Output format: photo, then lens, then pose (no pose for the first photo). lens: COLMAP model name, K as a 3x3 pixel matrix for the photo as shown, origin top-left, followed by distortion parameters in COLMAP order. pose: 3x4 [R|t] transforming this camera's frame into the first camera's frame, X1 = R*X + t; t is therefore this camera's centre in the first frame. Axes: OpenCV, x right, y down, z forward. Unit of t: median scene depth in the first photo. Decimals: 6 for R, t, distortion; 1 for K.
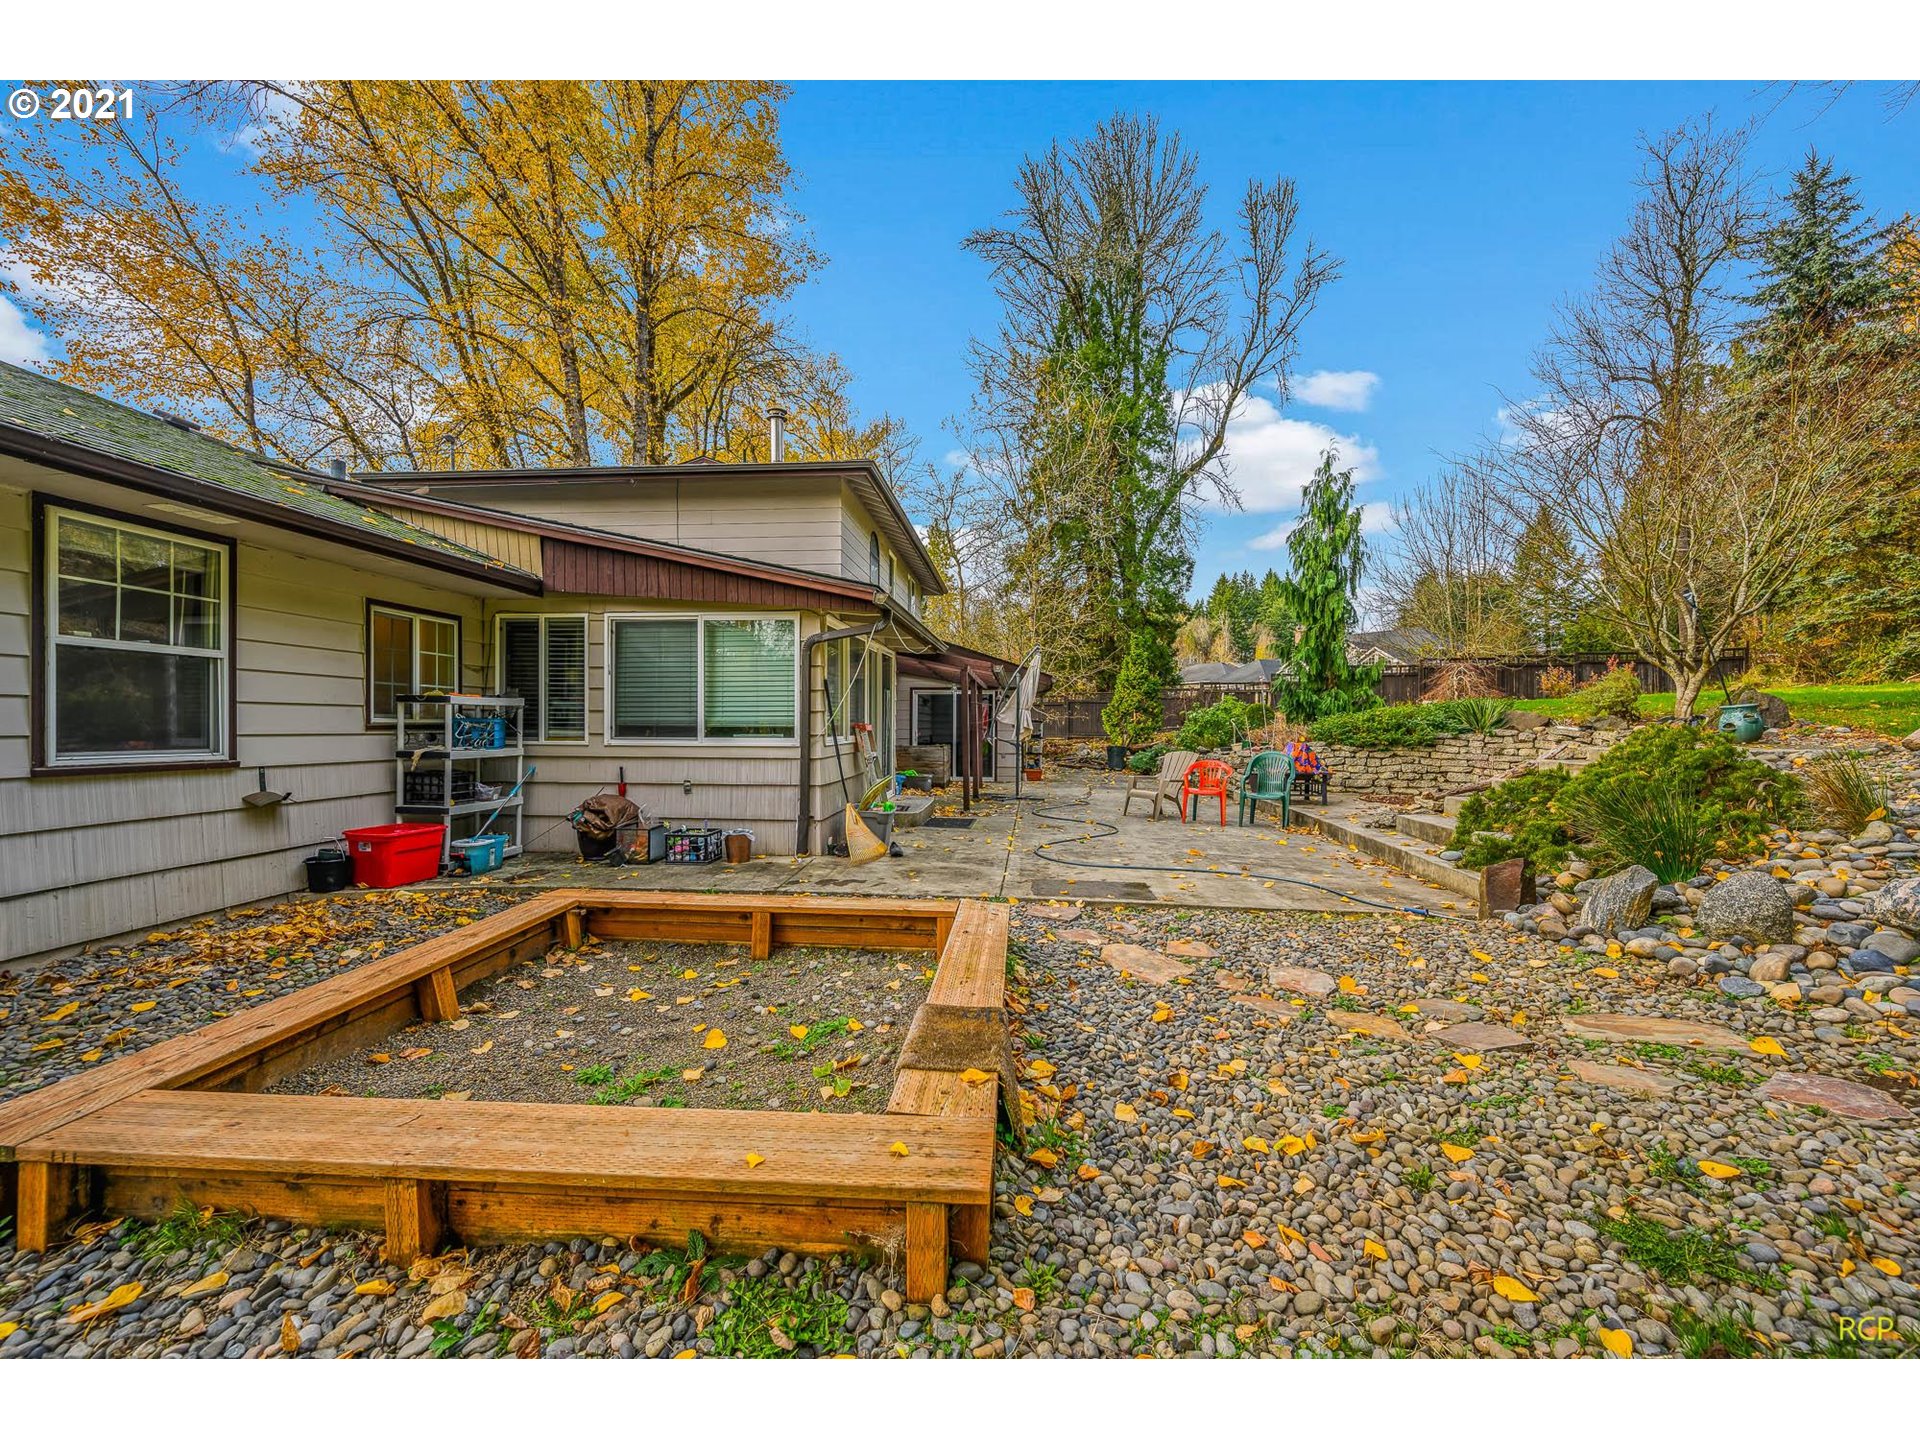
lens RADIAL K [[779.4, 0, 962.0], [0, 779.4, 721.6], [0, 0, 1]] dist [-0.000359, -0.000083]
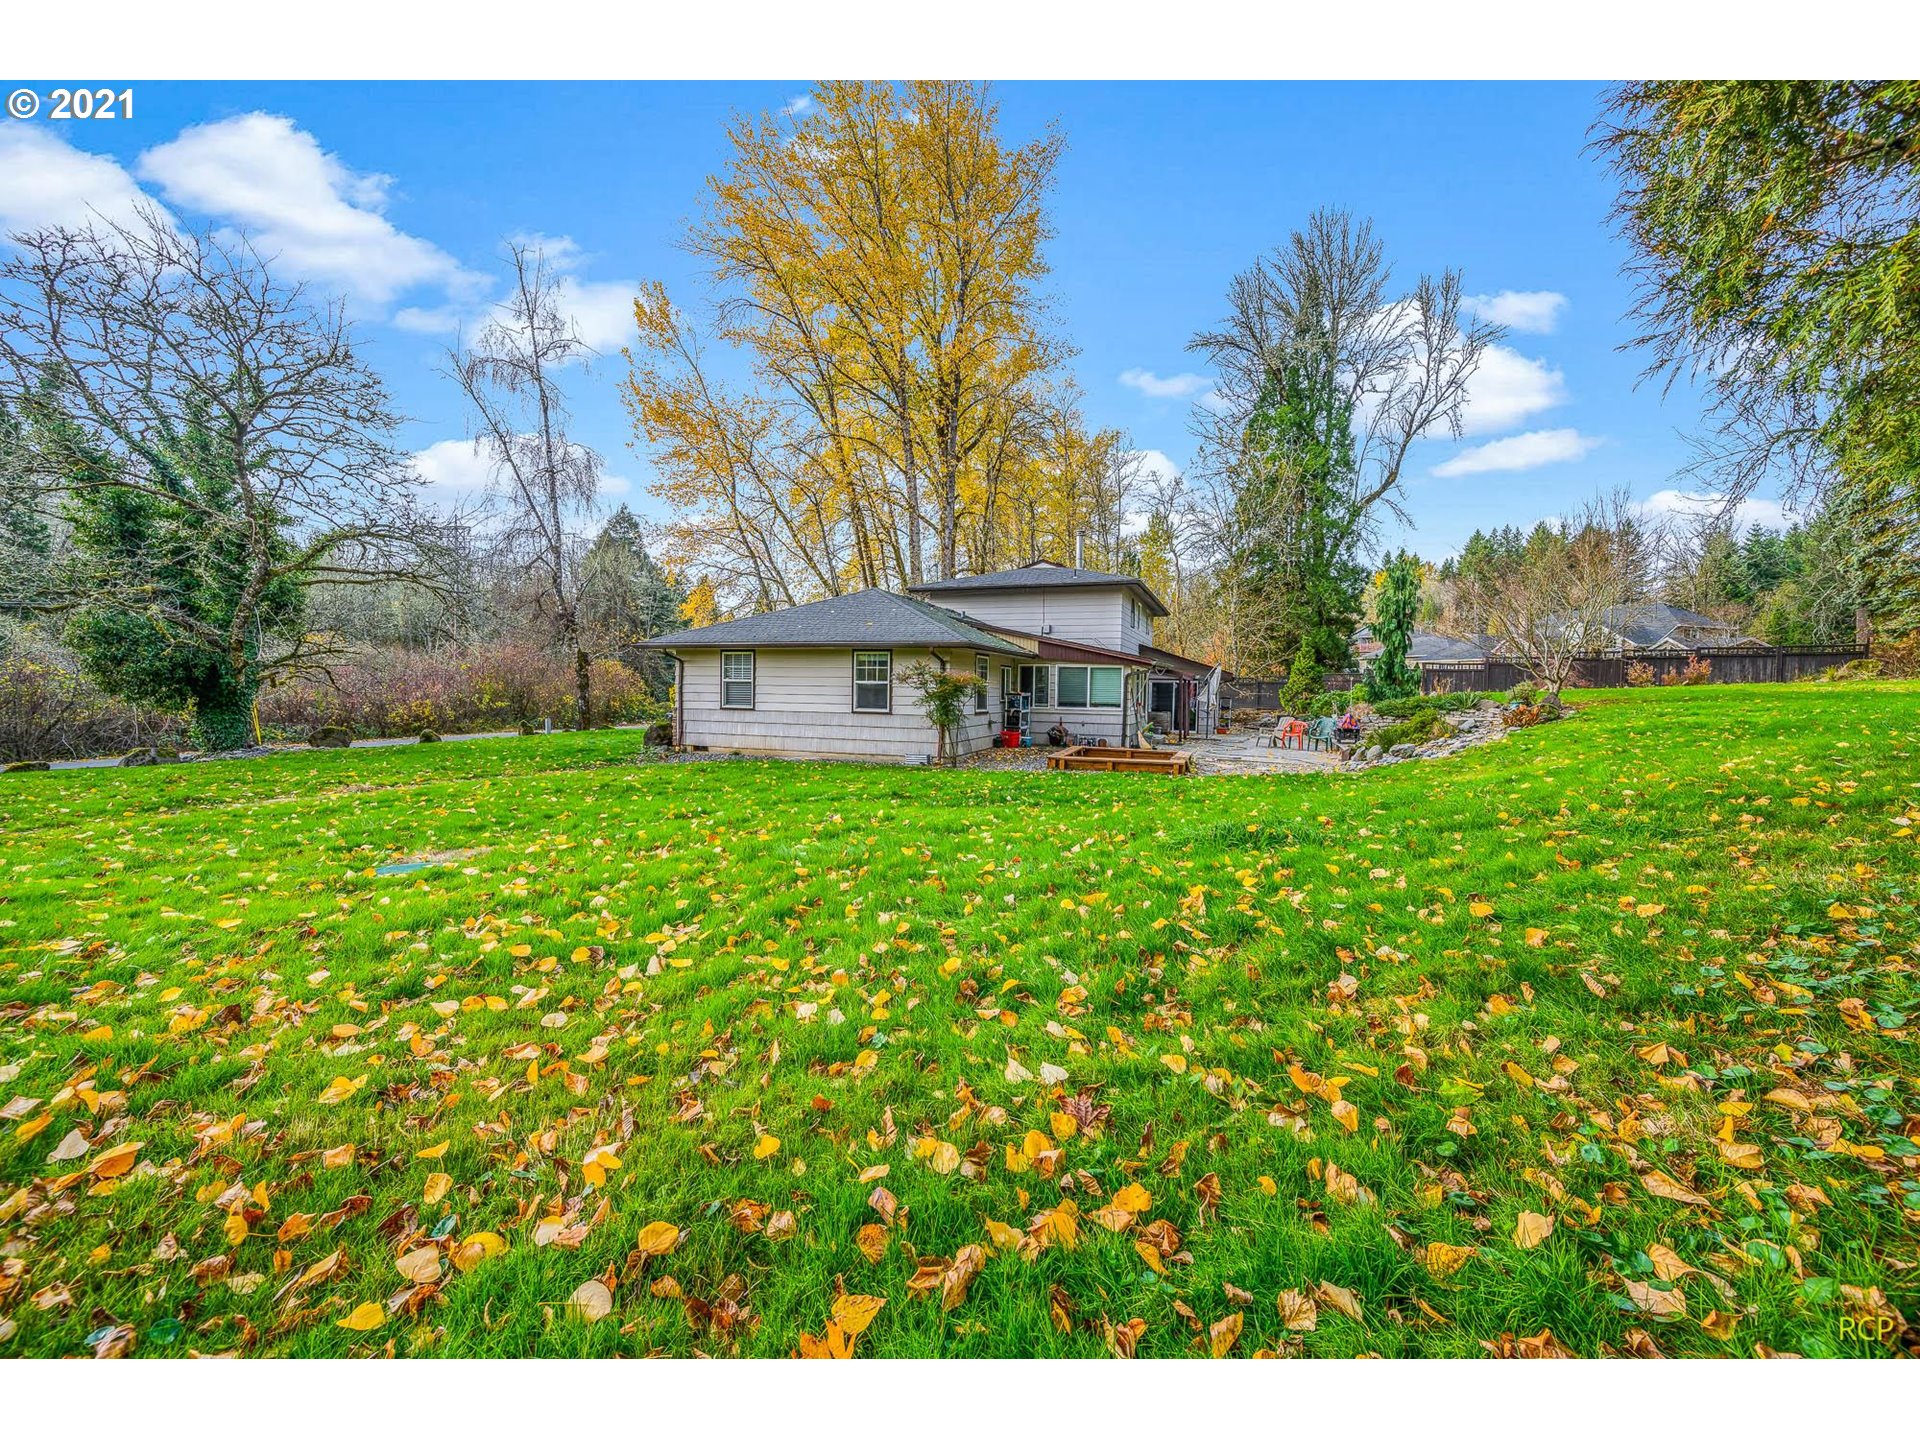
lens RADIAL K [[779.4, 0, 960.0], [0, 779.4, 730.4], [0, 0, 1]] dist [-0.000359, -0.000083]
pose [[0.964571, 0.026143, -0.262523, -0.010096], [-0.011840, 0.998365, 0.055917, -0.020443], [0.263556, -0.050827, 0.963304, -0.795498]]
